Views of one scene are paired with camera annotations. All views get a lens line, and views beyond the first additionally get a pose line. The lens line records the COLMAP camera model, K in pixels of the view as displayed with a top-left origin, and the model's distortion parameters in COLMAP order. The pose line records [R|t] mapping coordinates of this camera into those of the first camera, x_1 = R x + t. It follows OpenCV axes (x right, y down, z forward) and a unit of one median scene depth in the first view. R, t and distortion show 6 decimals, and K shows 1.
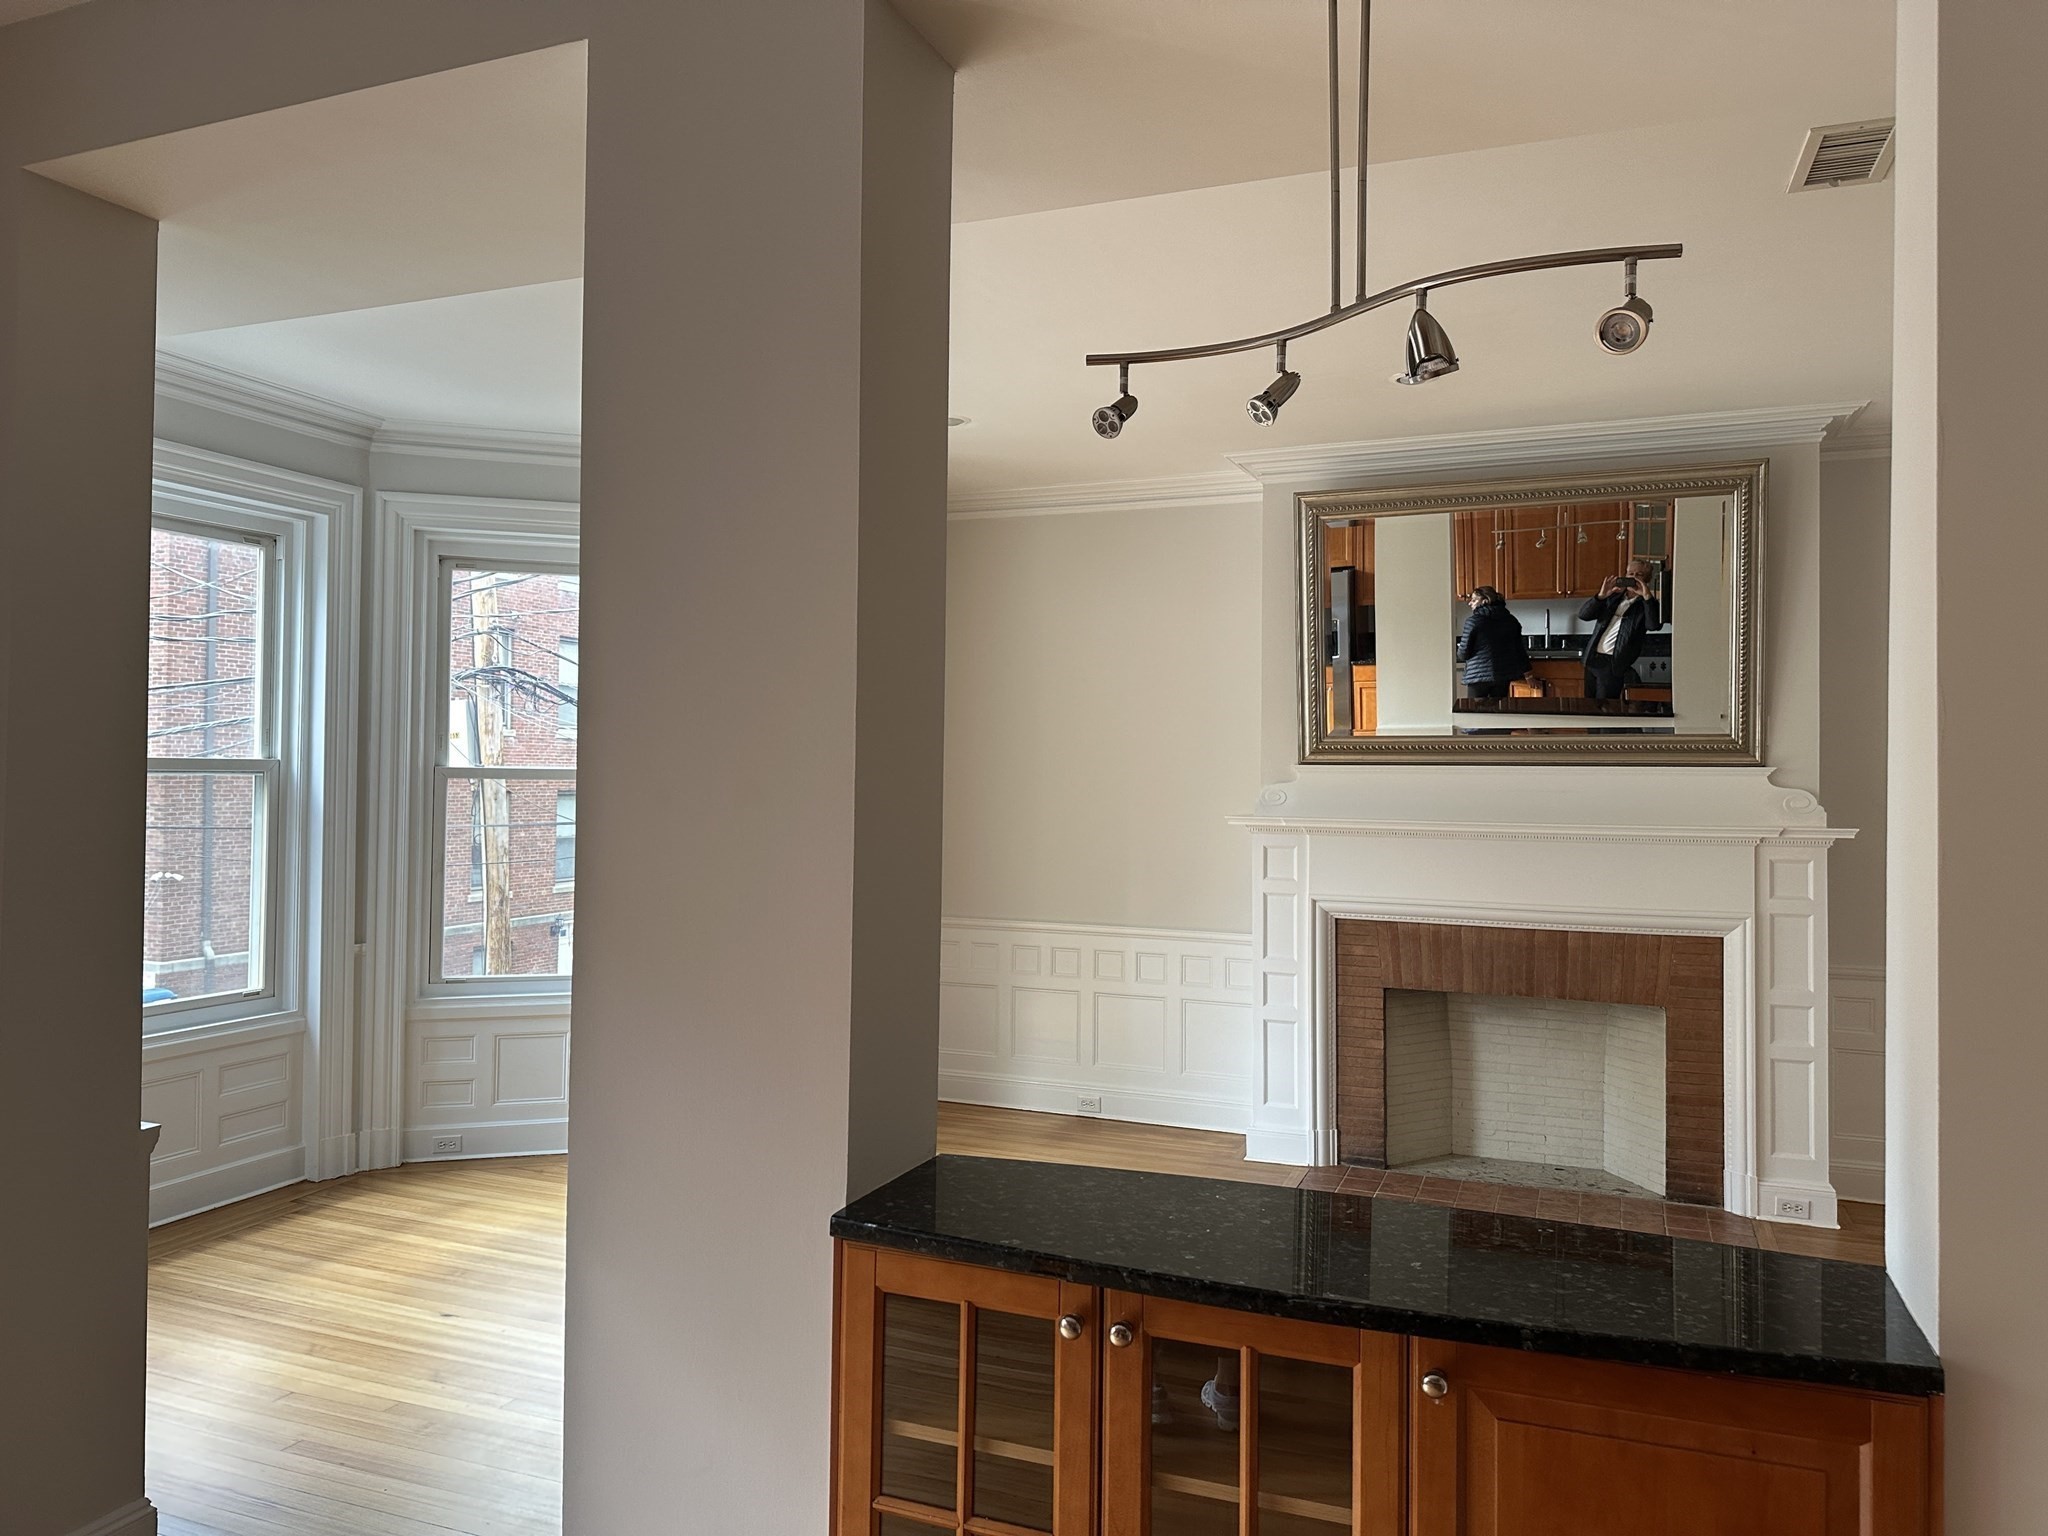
lens RADIAL K [[1457.2, 0, 1018.3], [0, 1457.2, 734.9], [0, 0, 1]] dist [0.154156, -0.275224]
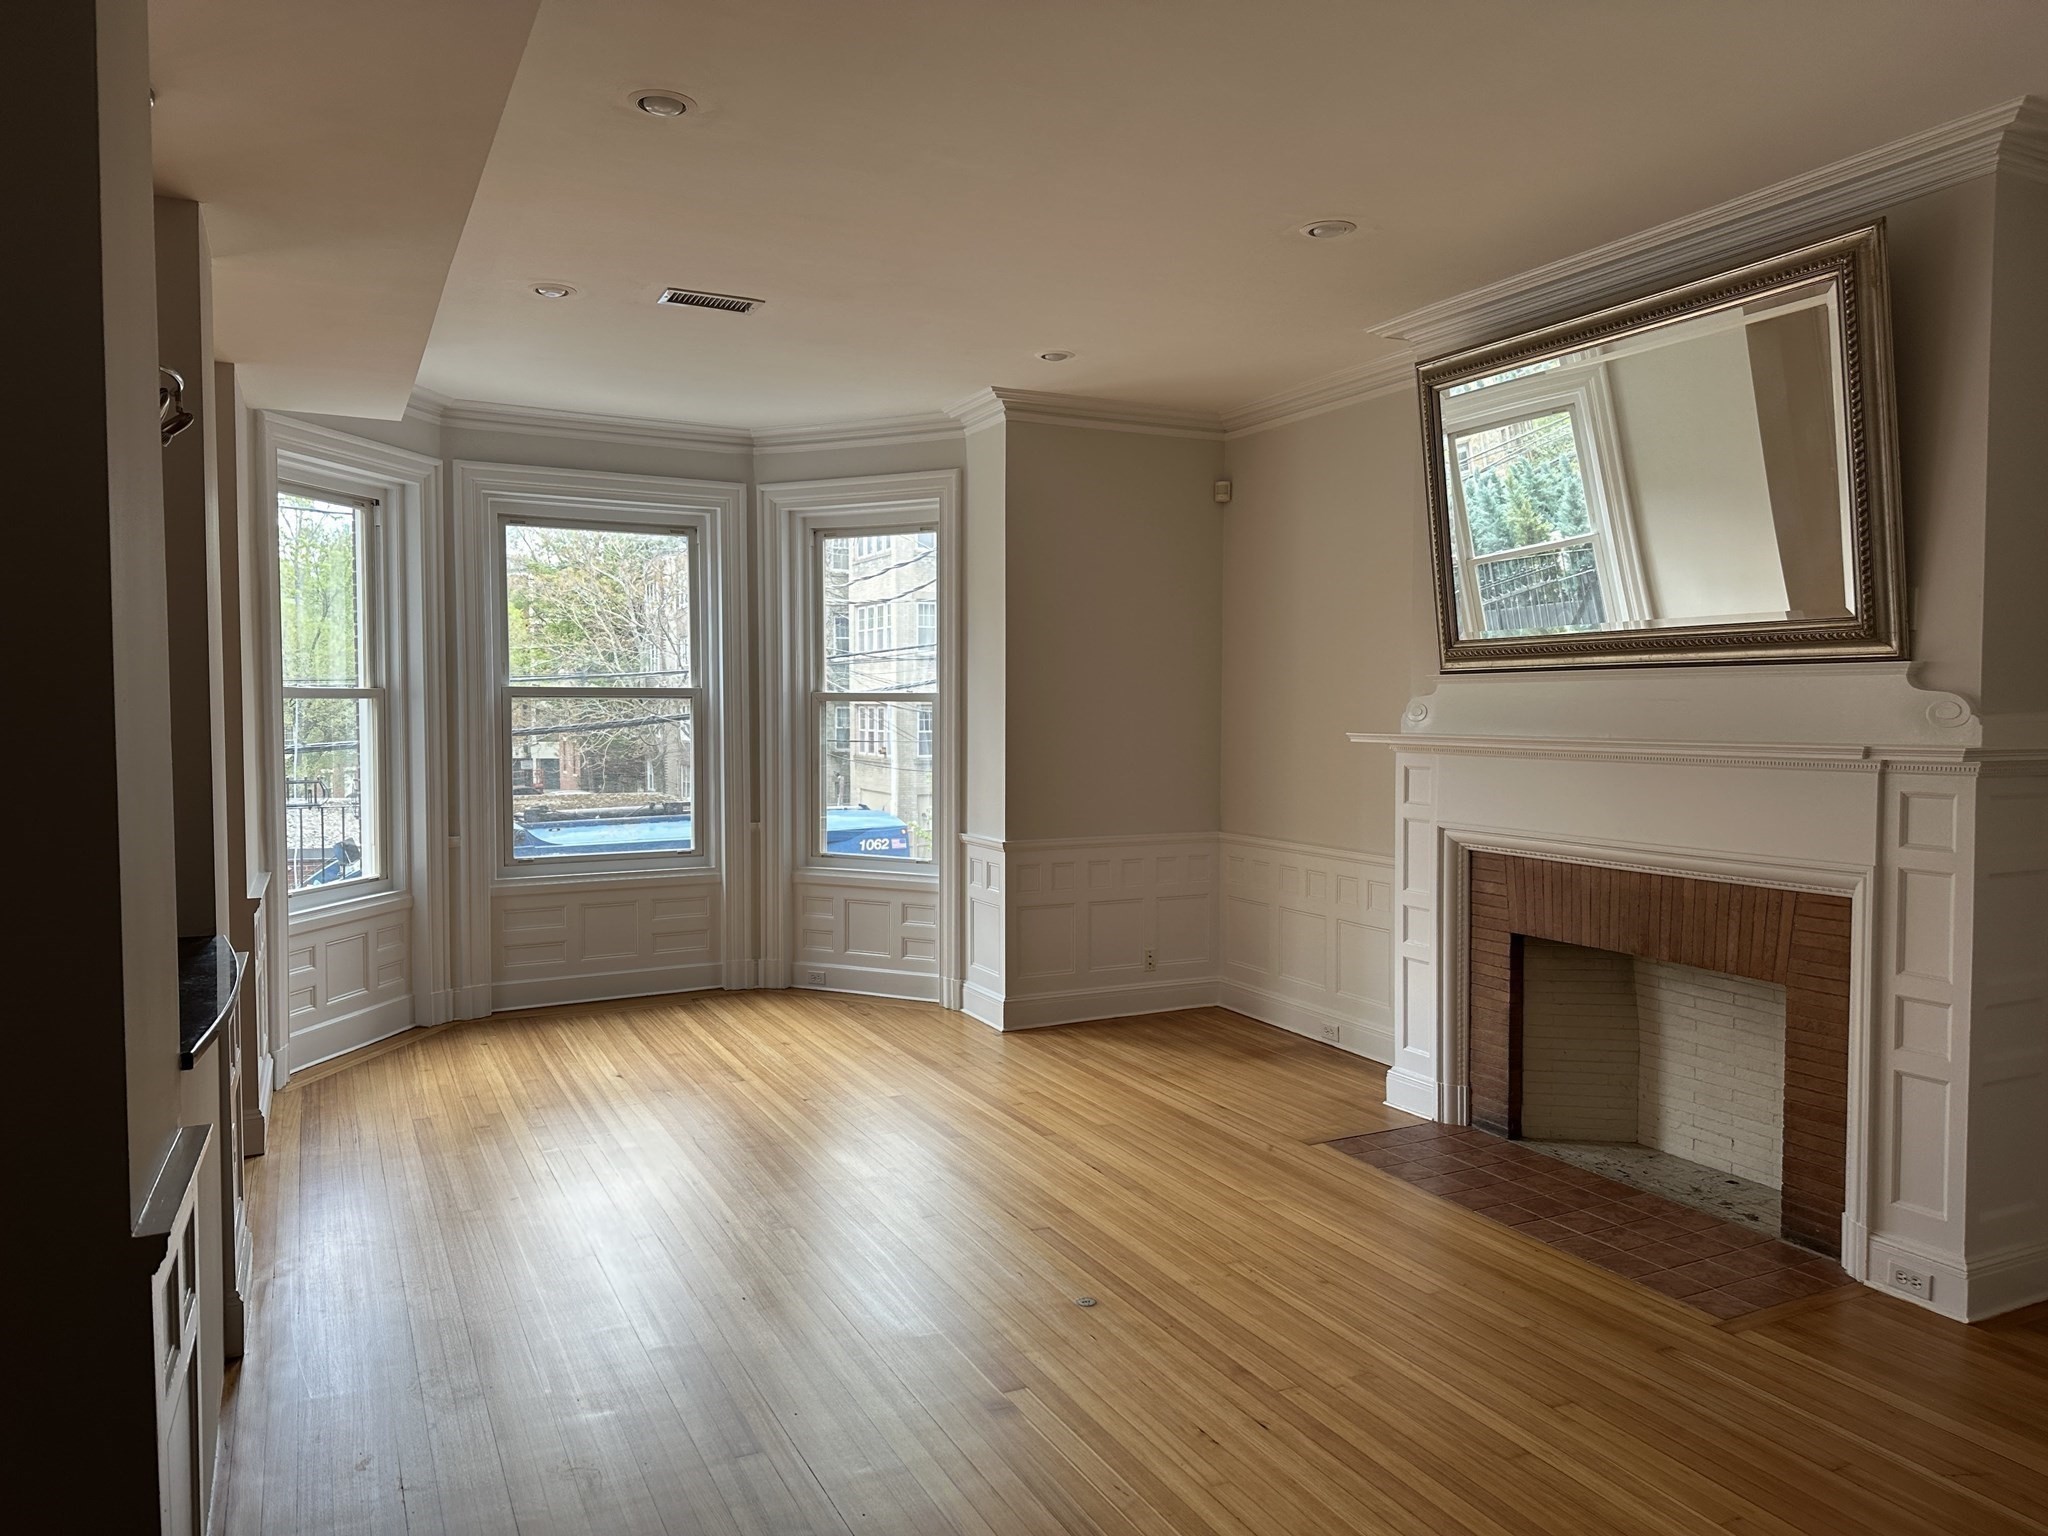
lens RADIAL K [[1428.5, 0, 1017.1], [0, 1428.5, 760.1], [0, 0, 1]] dist [0.125537, -0.181478]
pose [[0.739306, 0.016881, -0.673158, 0.616071], [0.024051, 0.998386, 0.051451, 0.021374], [0.672940, -0.054228, 0.737707, 0.194344]]
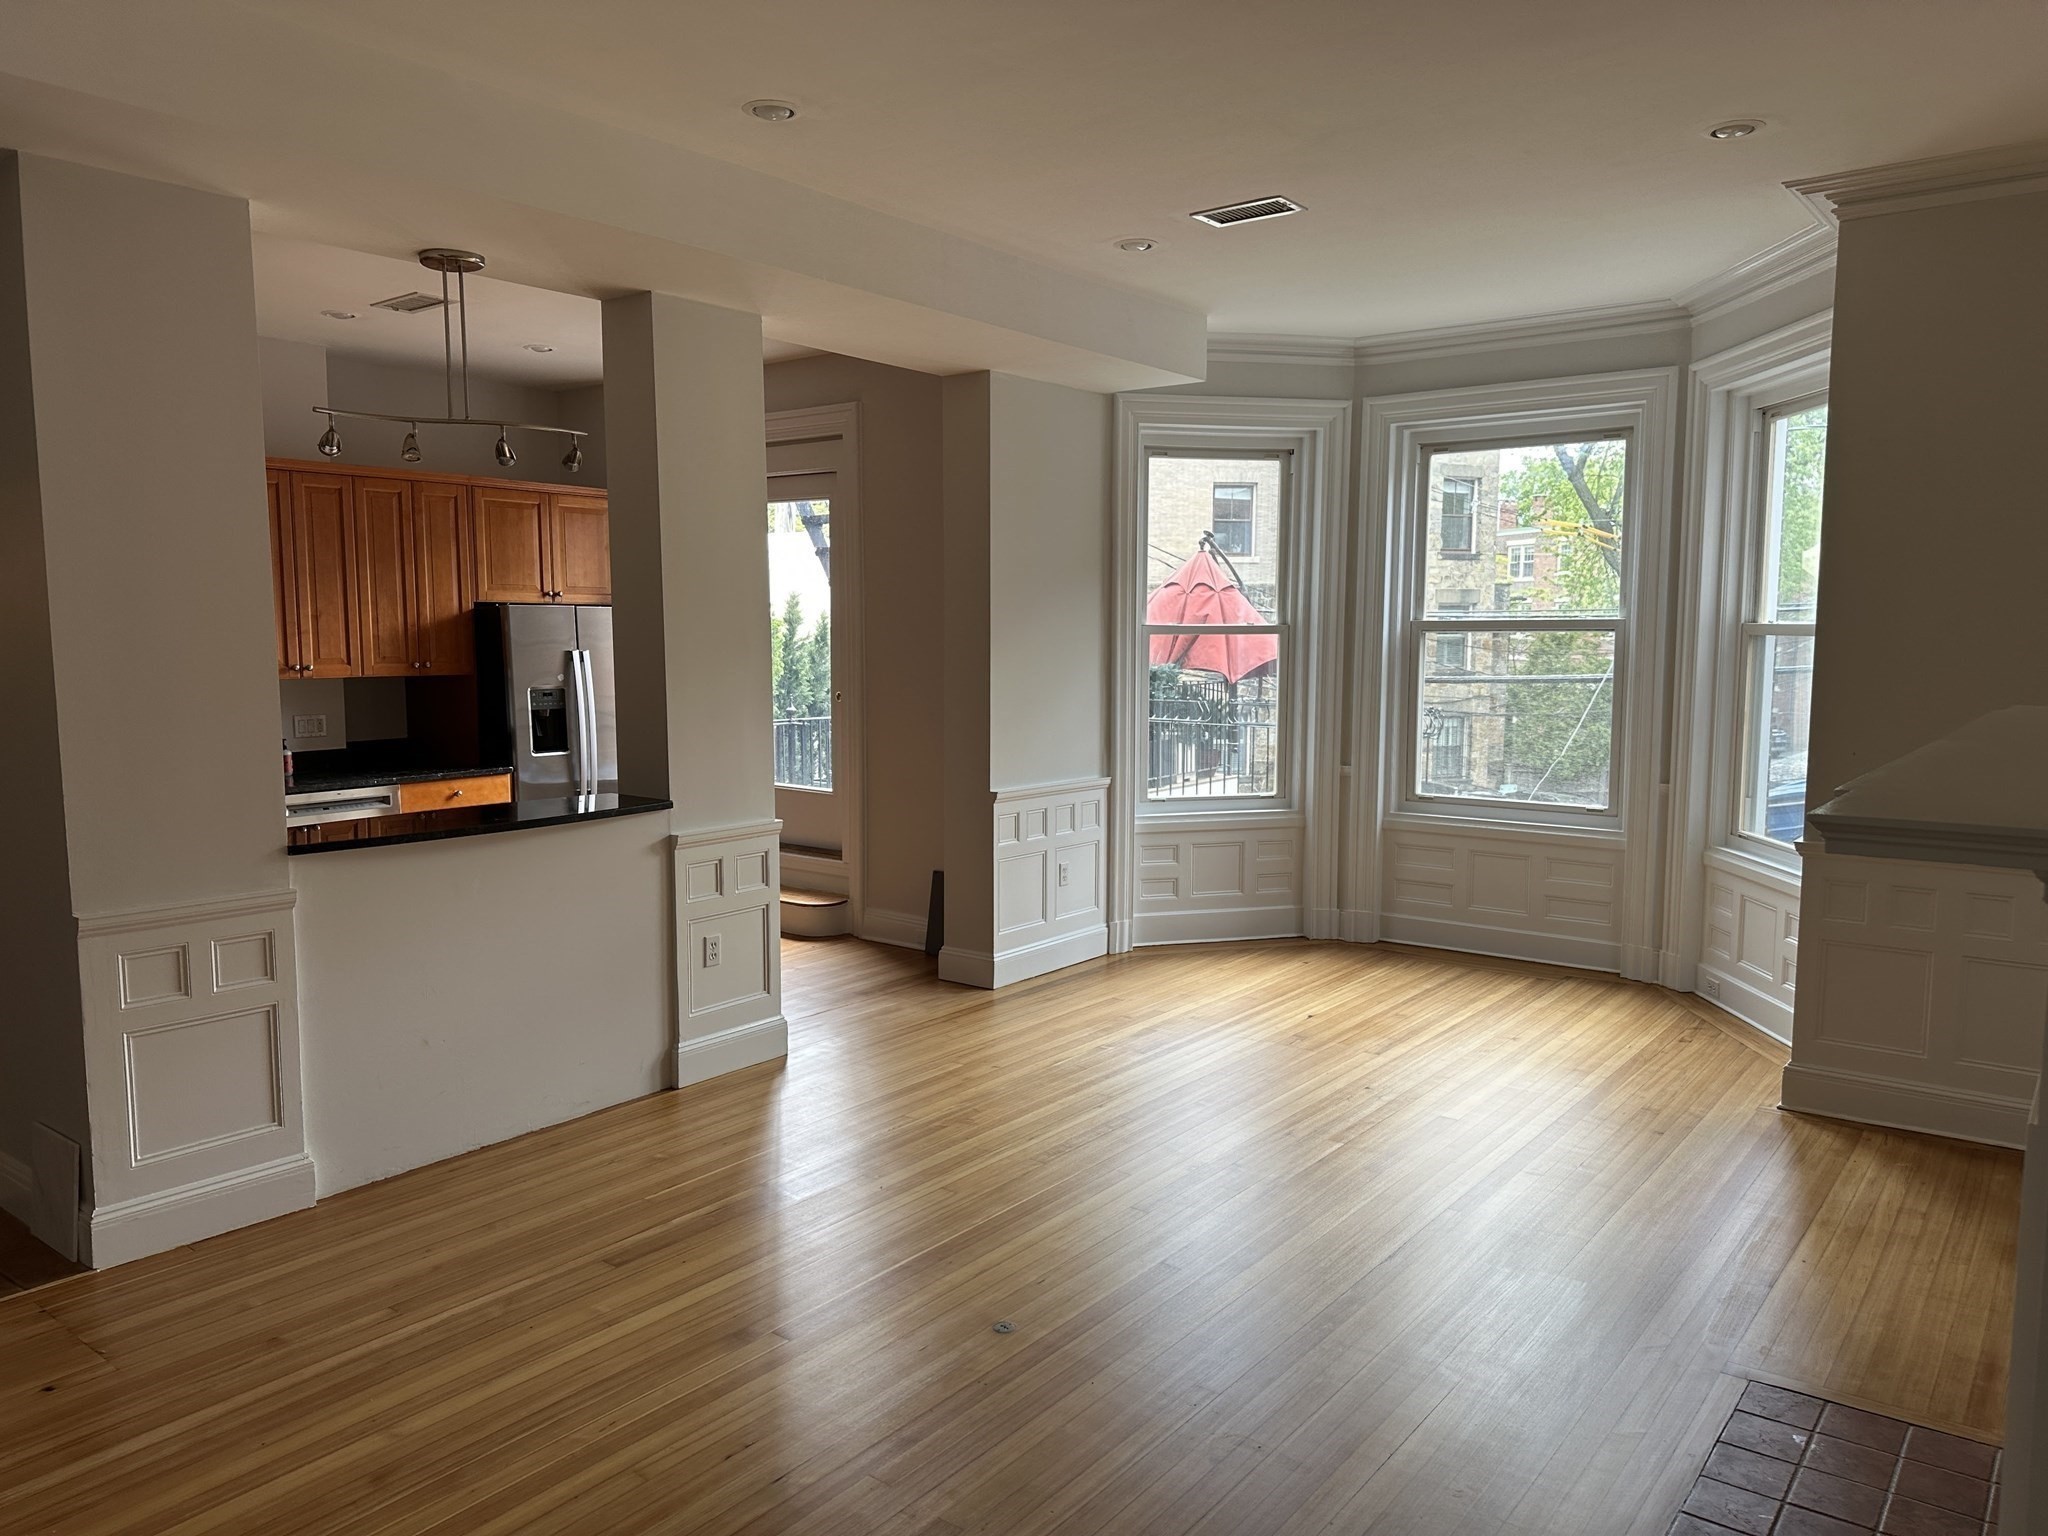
lens RADIAL K [[1428.5, 0, 1017.1], [0, 1428.5, 760.1], [0, 0, 1]] dist [0.125537, -0.181478]
pose [[-0.292167, 0.077631, -0.953212, 0.732998], [0.018833, 0.996974, 0.075422, 0.031192], [0.956182, 0.004084, -0.292744, 0.851817]]
